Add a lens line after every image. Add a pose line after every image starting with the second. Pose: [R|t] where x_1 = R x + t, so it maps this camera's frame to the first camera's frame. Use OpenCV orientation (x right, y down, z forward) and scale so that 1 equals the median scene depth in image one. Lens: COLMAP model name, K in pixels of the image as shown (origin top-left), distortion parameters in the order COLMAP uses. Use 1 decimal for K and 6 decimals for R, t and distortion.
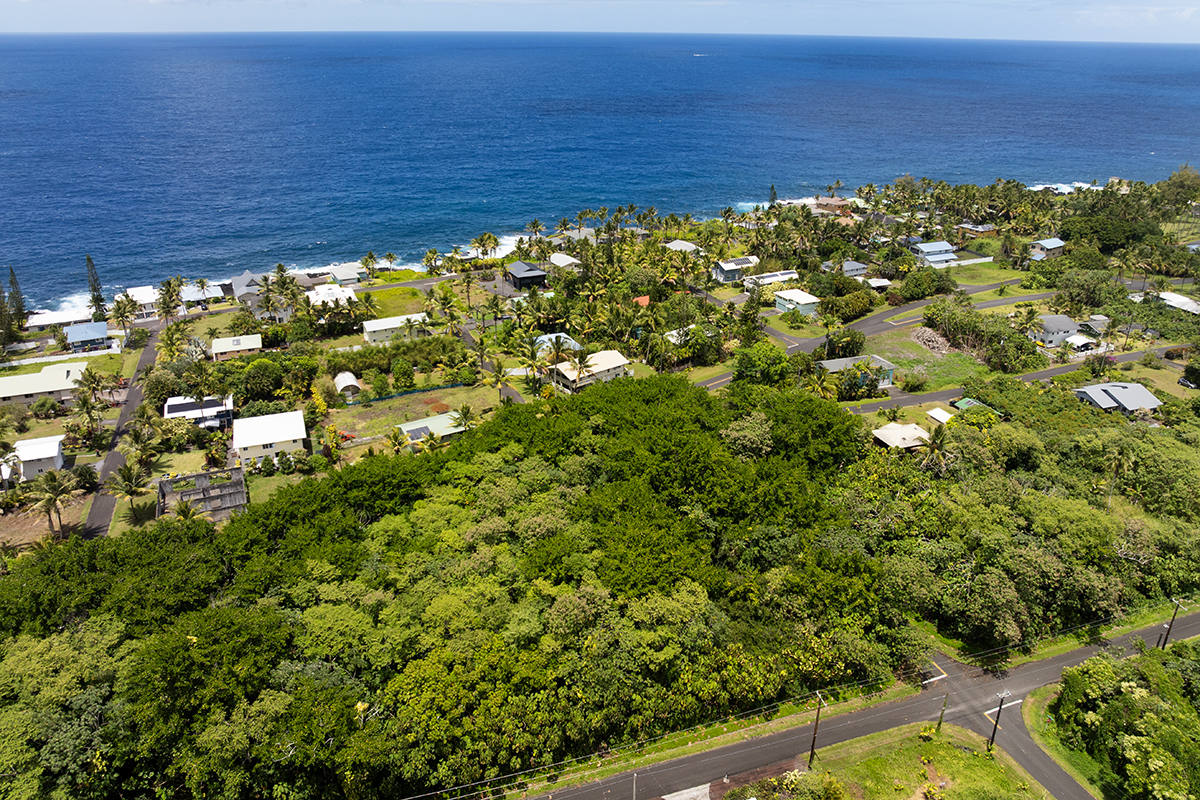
lens RADIAL K [[829.3, 0, 600.0], [0, 829.3, 400.0], [0, 0, 1]] dist [-0.039615, 0.009780]
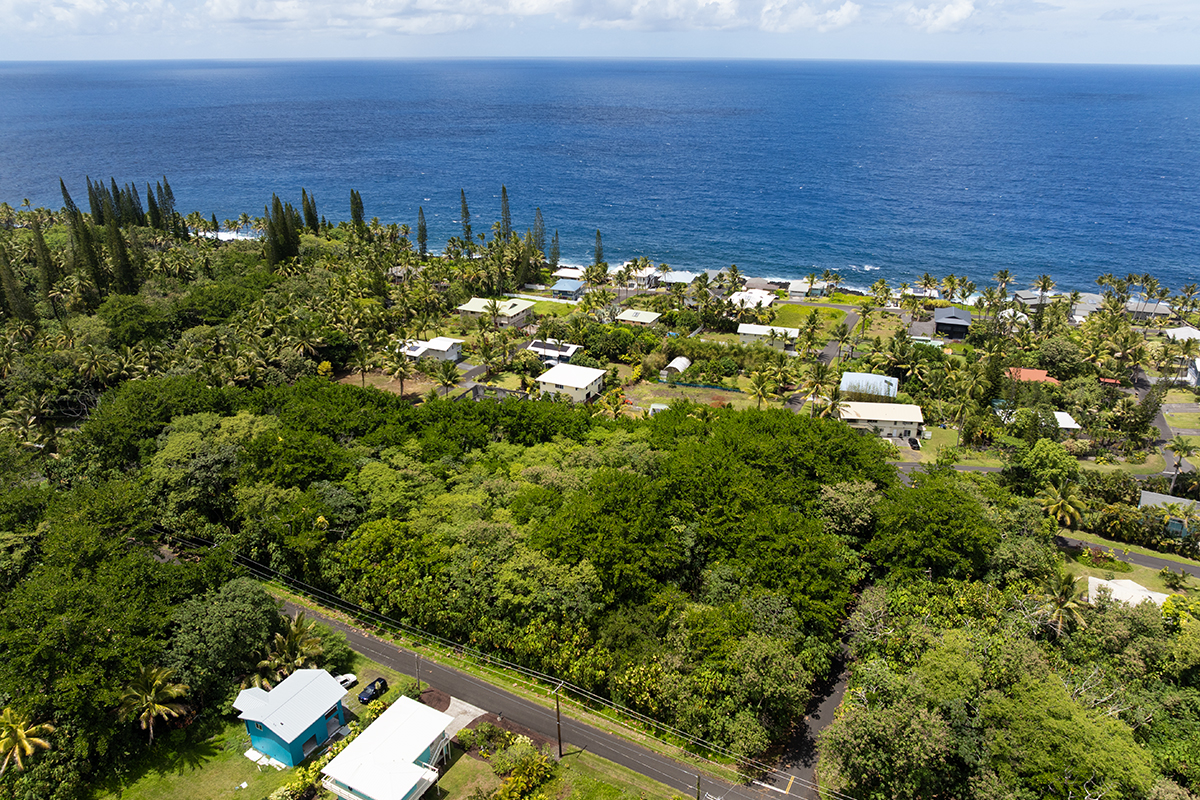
lens RADIAL K [[825.4, 0, 600.0], [0, 825.4, 400.0], [0, 0, 1]] dist [-0.000436, 0.000983]
pose [[0.691254, 0.272145, -0.669406, 0.464356], [-0.296061, 0.951712, 0.081192, -0.042921], [0.659178, 0.142061, 0.738447, 0.106125]]
